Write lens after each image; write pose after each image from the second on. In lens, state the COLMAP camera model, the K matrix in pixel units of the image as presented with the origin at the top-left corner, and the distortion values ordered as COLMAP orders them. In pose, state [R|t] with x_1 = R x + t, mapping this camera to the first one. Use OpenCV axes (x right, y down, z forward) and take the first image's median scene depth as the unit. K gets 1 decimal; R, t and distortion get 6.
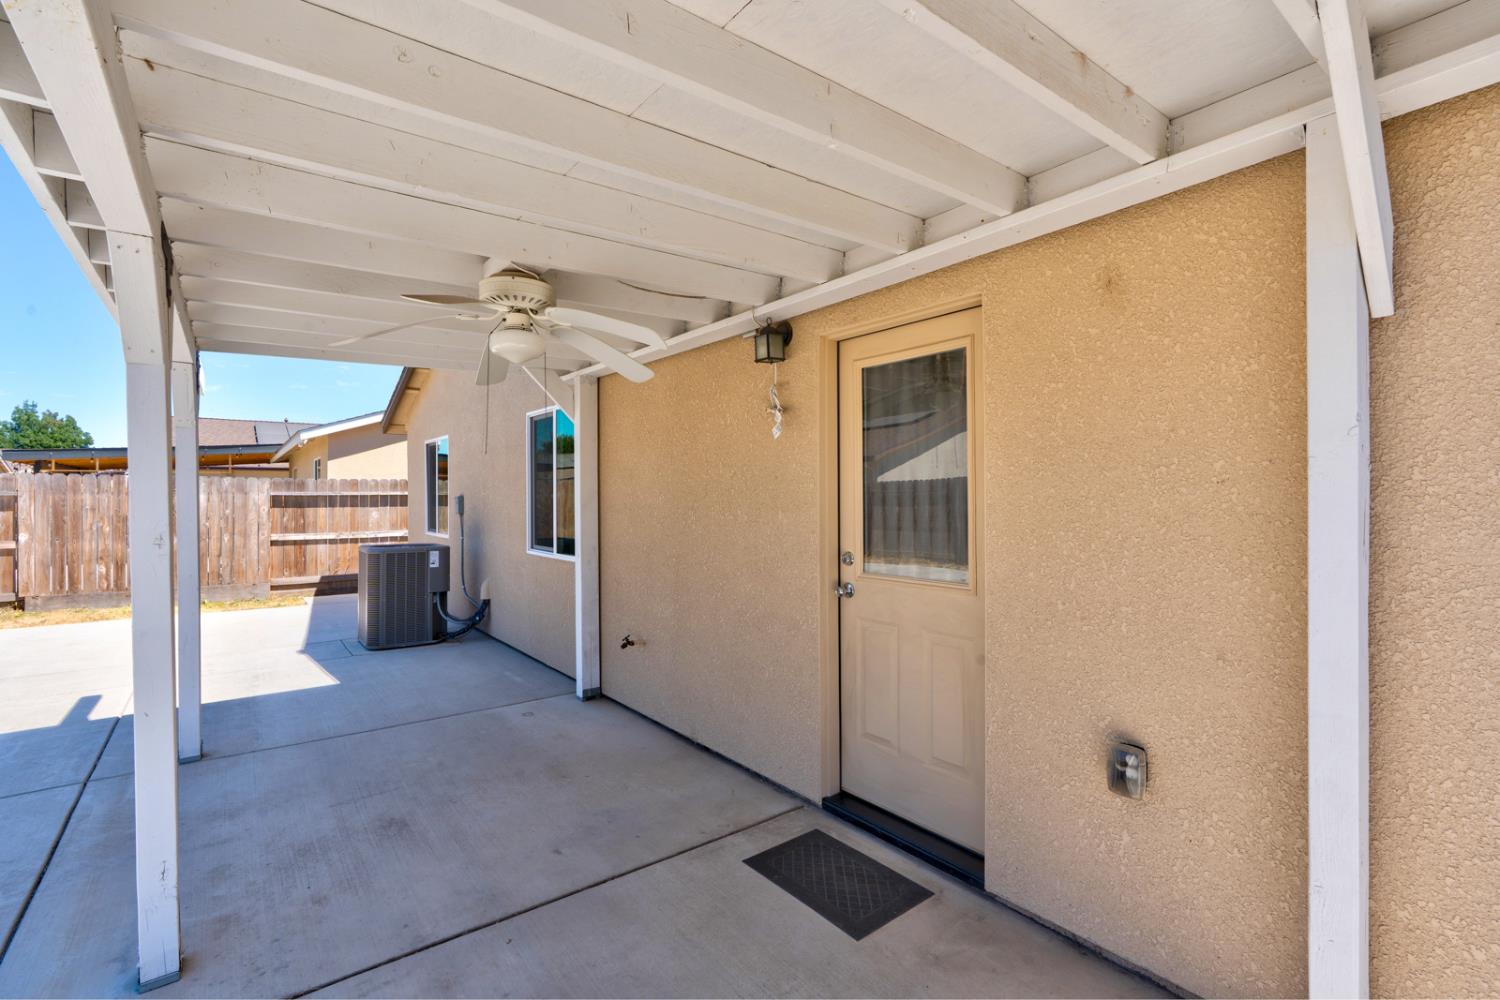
lens RADIAL K [[688.6, 0, 747.3], [0, 688.6, 495.9], [0, 0, 1]] dist [0.000144, 0.000136]
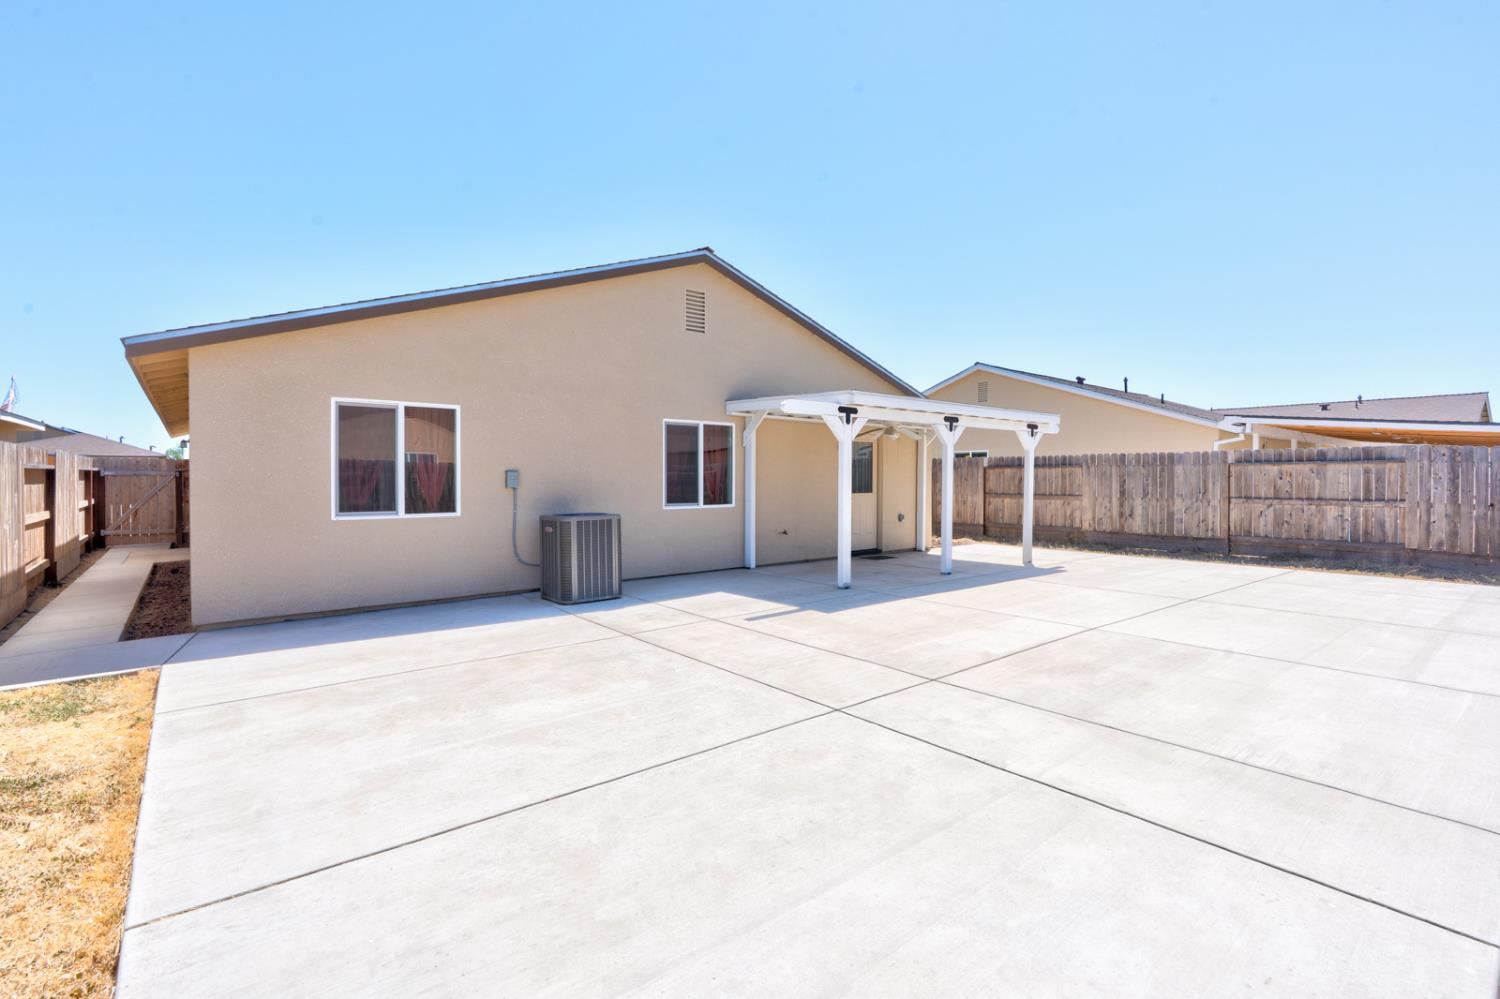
lens RADIAL K [[672.4, 0, 747.0], [0, 672.4, 486.2], [0, 0, 1]] dist [-0.001070, -0.000142]
pose [[-0.024561, -0.010663, 0.999641, -1.108179], [-0.000574, 0.999943, 0.010652, 0.008714], [-0.999698, -0.000313, -0.024566, 0.514385]]
